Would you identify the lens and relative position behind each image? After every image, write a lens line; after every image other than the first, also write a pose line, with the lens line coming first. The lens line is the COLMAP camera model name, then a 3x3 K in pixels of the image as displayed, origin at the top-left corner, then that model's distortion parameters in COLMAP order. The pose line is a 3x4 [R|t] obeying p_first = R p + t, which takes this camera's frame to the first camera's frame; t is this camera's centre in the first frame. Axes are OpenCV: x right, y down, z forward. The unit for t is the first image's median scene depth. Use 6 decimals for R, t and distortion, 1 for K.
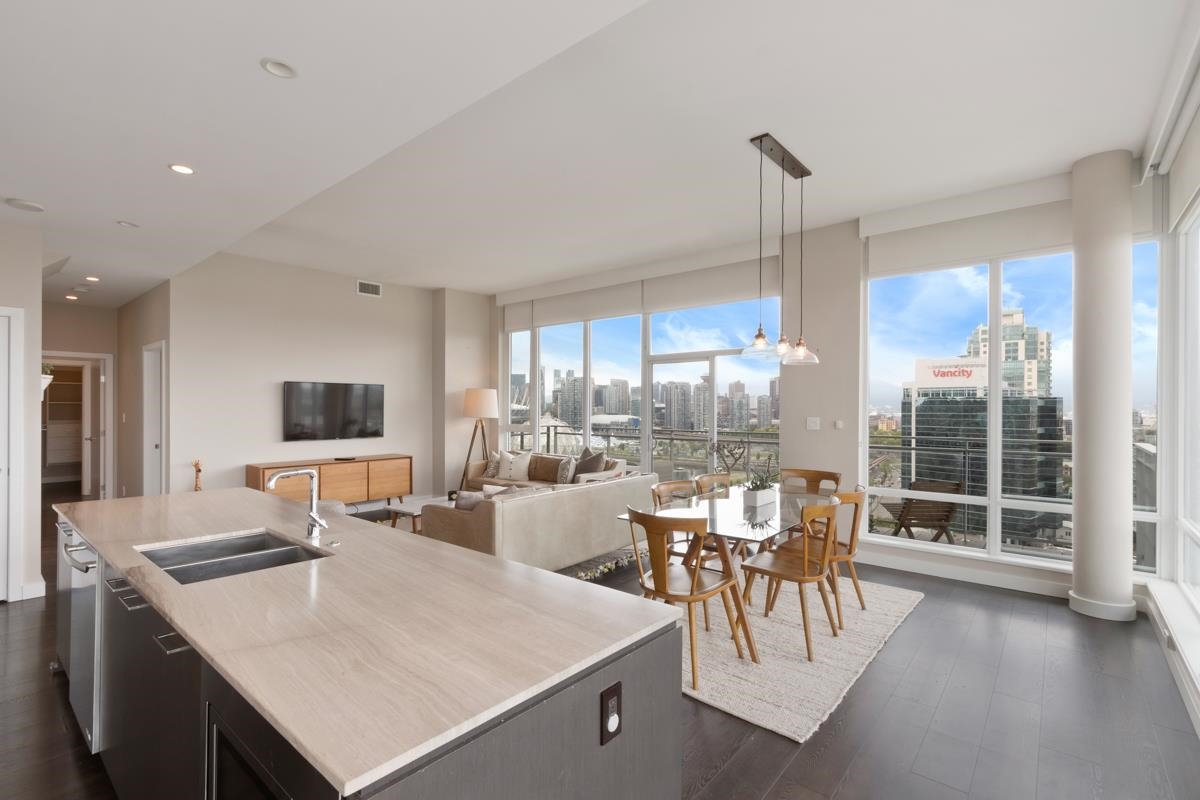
lens RADIAL K [[555.0, 0, 588.5], [0, 555.0, 403.4], [0, 0, 1]] dist [0.004088, -0.002638]
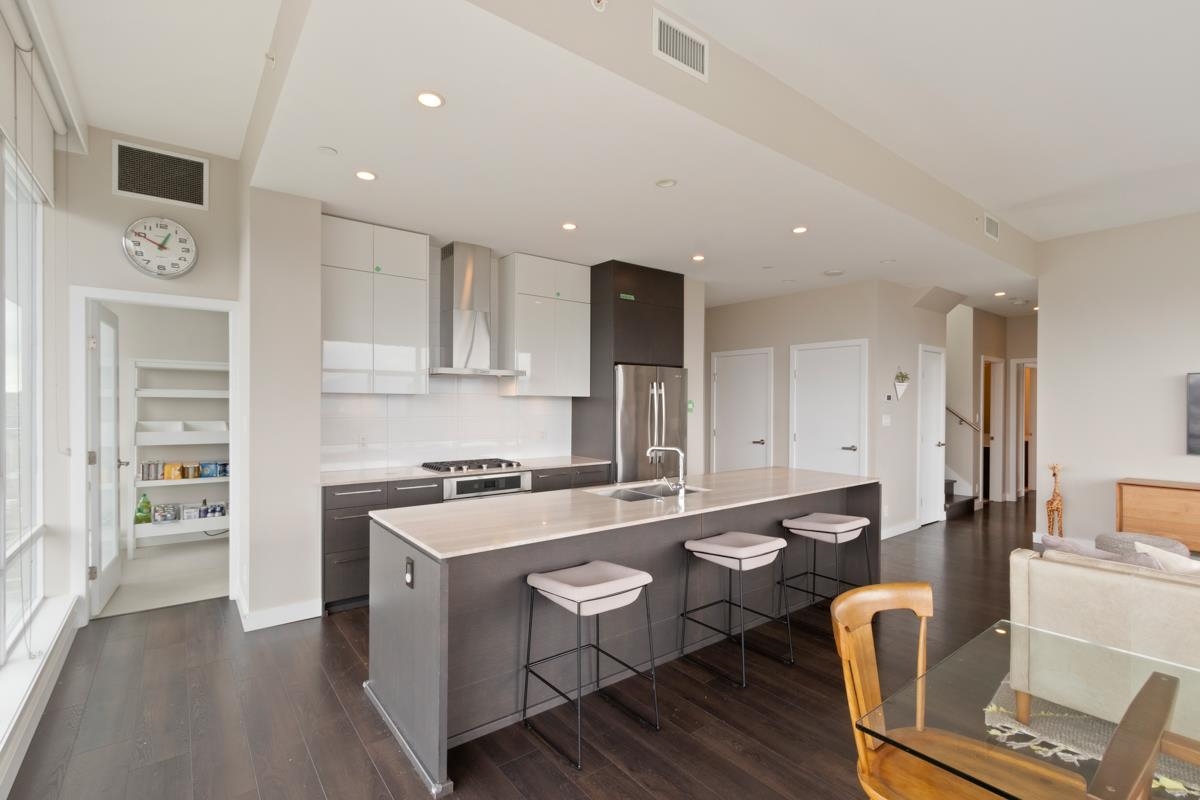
lens RADIAL K [[555.0, 0, 605.4], [0, 555.0, 407.6], [0, 0, 1]] dist [0.004088, -0.002638]
pose [[-0.195253, 0.001660, -0.980751, 0.296136], [0.001464, 0.999998, 0.001401, 0.003158], [0.980752, -0.001162, -0.195255, 0.351469]]
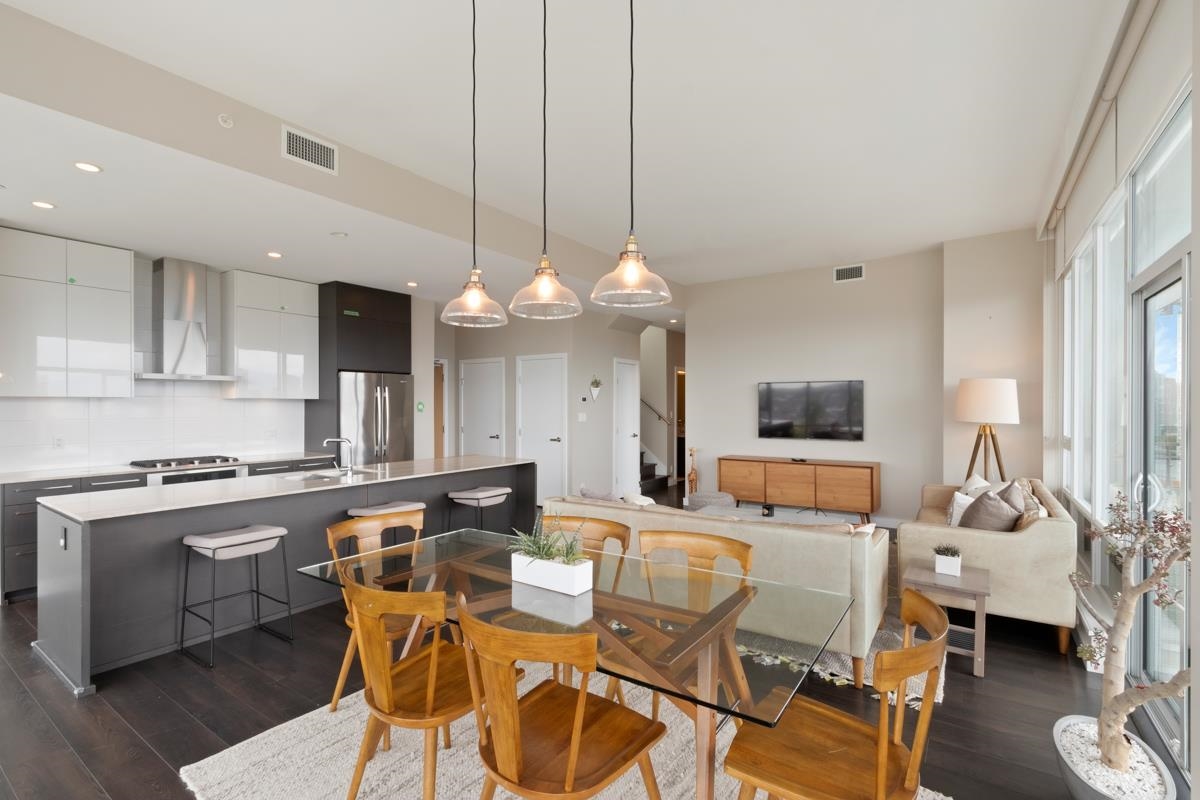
lens RADIAL K [[555.0, 0, 613.2], [0, 555.0, 406.7], [0, 0, 1]] dist [0.004088, -0.002638]
pose [[0.110512, -0.000426, -0.993875, 0.455374], [0.007278, 0.999973, 0.000380, 0.003991], [0.993848, -0.007275, 0.110513, 0.534465]]
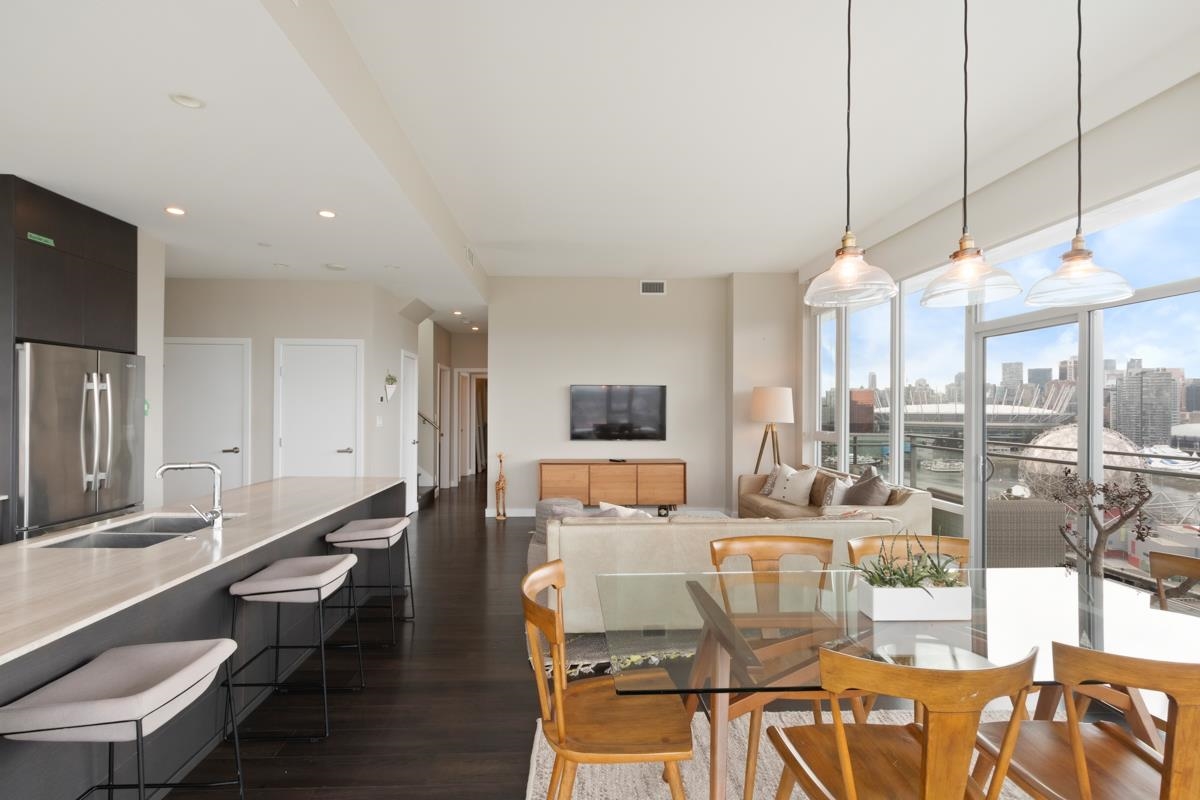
lens RADIAL K [[555.0, 0, 589.1], [0, 555.0, 407.4], [0, 0, 1]] dist [0.004088, -0.002638]
pose [[0.684050, -0.001236, -0.729434, 0.243733], [0.001829, 0.999998, 0.000020, 0.003365], [0.729433, -0.001348, 0.684051, 0.256469]]
